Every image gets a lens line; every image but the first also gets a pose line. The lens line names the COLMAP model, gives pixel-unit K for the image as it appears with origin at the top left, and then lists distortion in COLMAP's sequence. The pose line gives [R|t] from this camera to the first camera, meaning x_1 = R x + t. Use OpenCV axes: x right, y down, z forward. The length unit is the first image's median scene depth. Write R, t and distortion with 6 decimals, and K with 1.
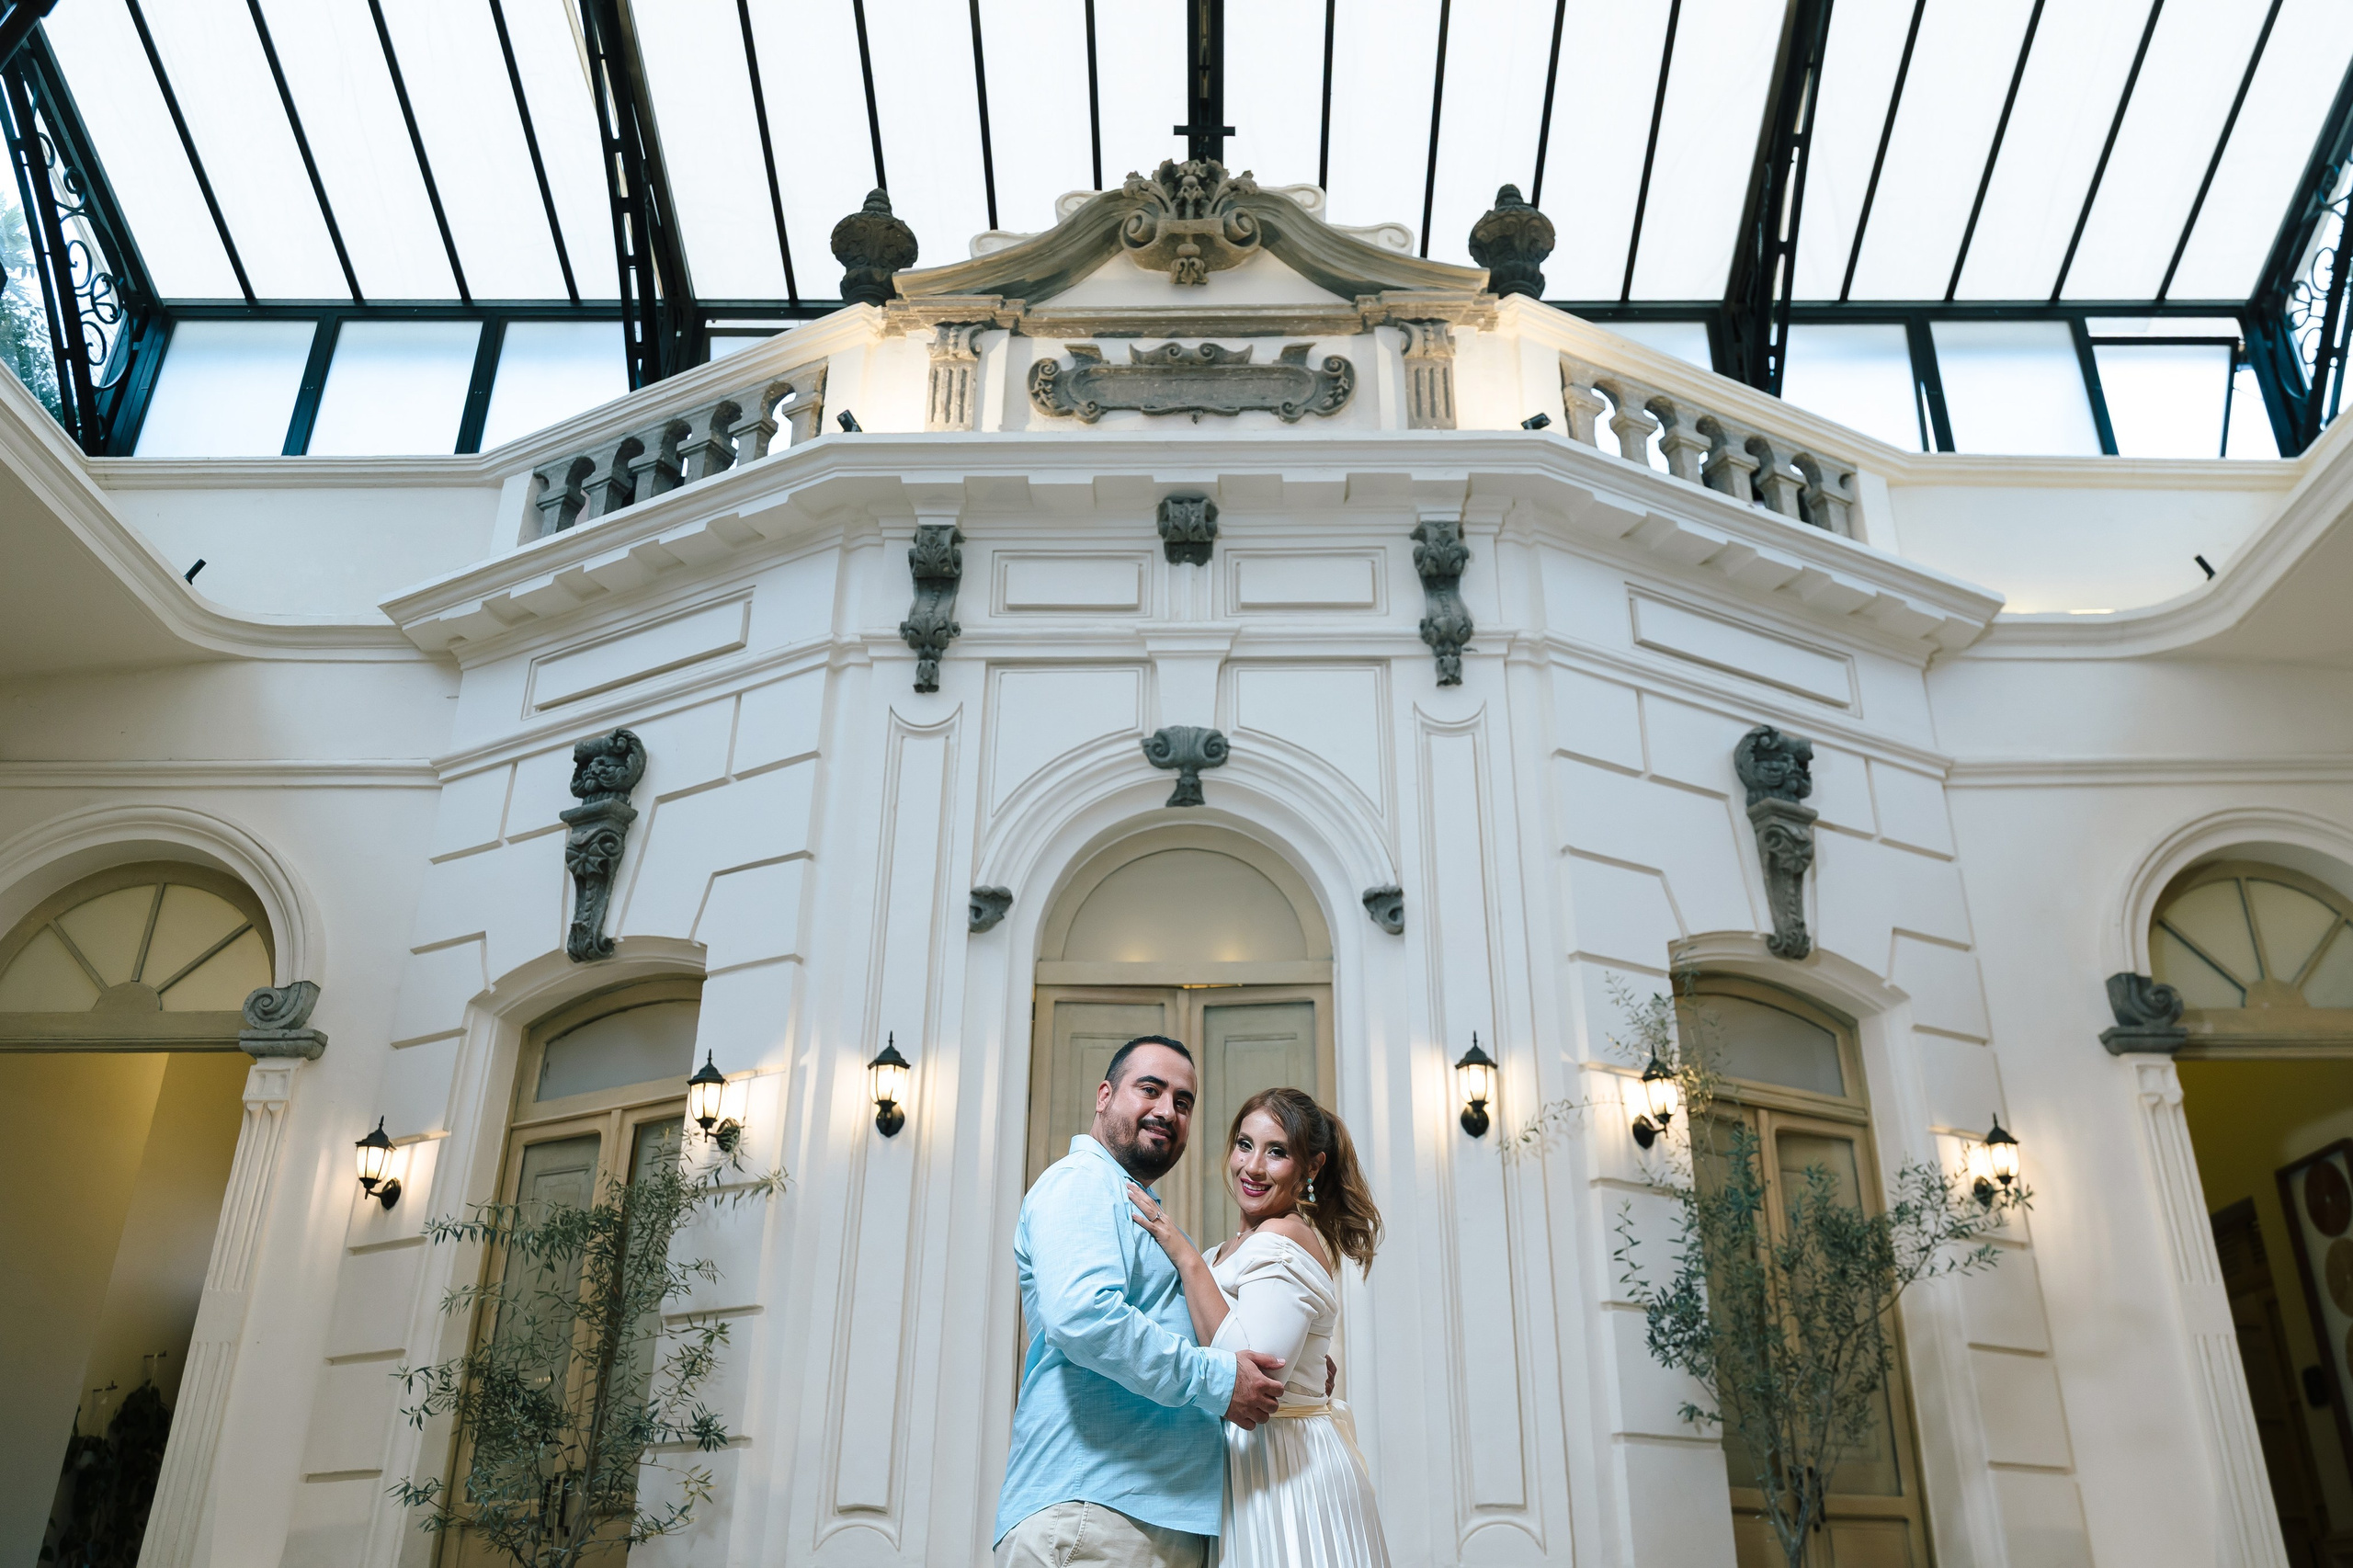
lens RADIAL K [[1854.4, 0, 1237.5], [0, 1854.4, 780.7], [0, 0, 1]] dist [0.018033, -0.010191]
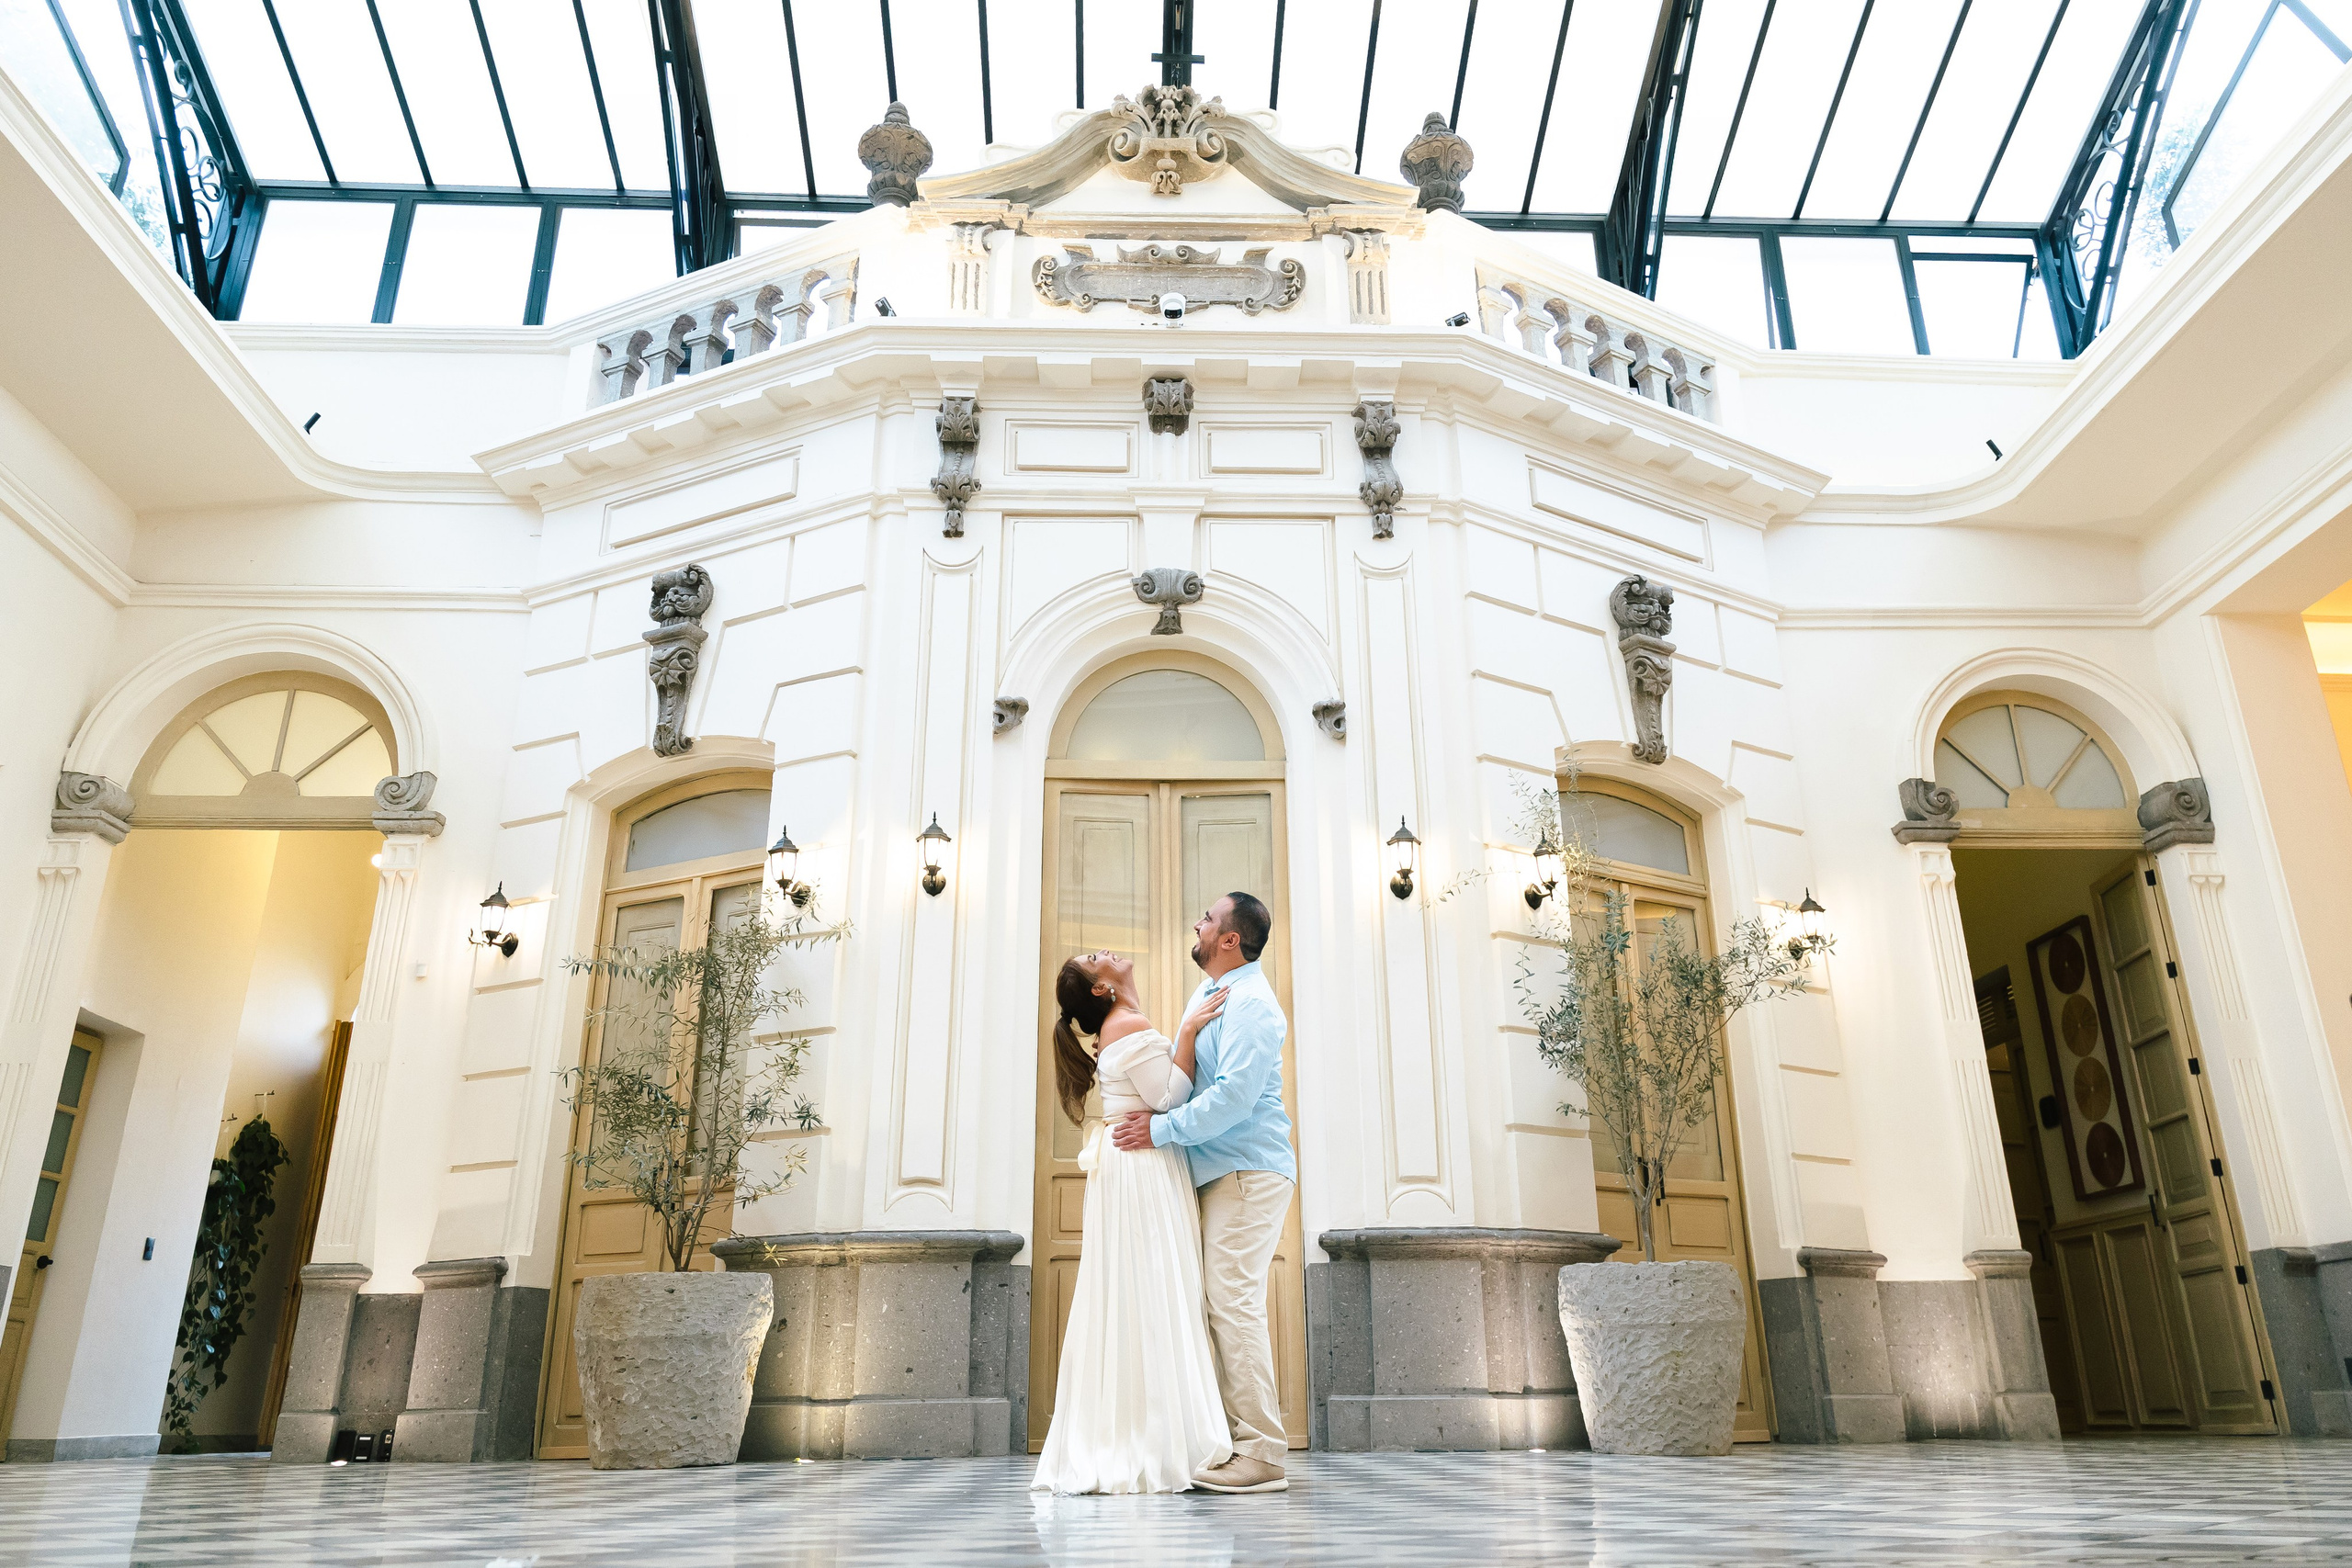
lens RADIAL K [[1696.3, 0, 1202.8], [0, 1696.3, 759.6], [0, 0, 1]] dist [0.021525, -0.014205]
pose [[0.998985, 0.009659, 0.043989, -0.051621], [-0.012949, 0.997090, 0.075131, 0.011595], [-0.043135, -0.075624, 0.996203, -0.118719]]
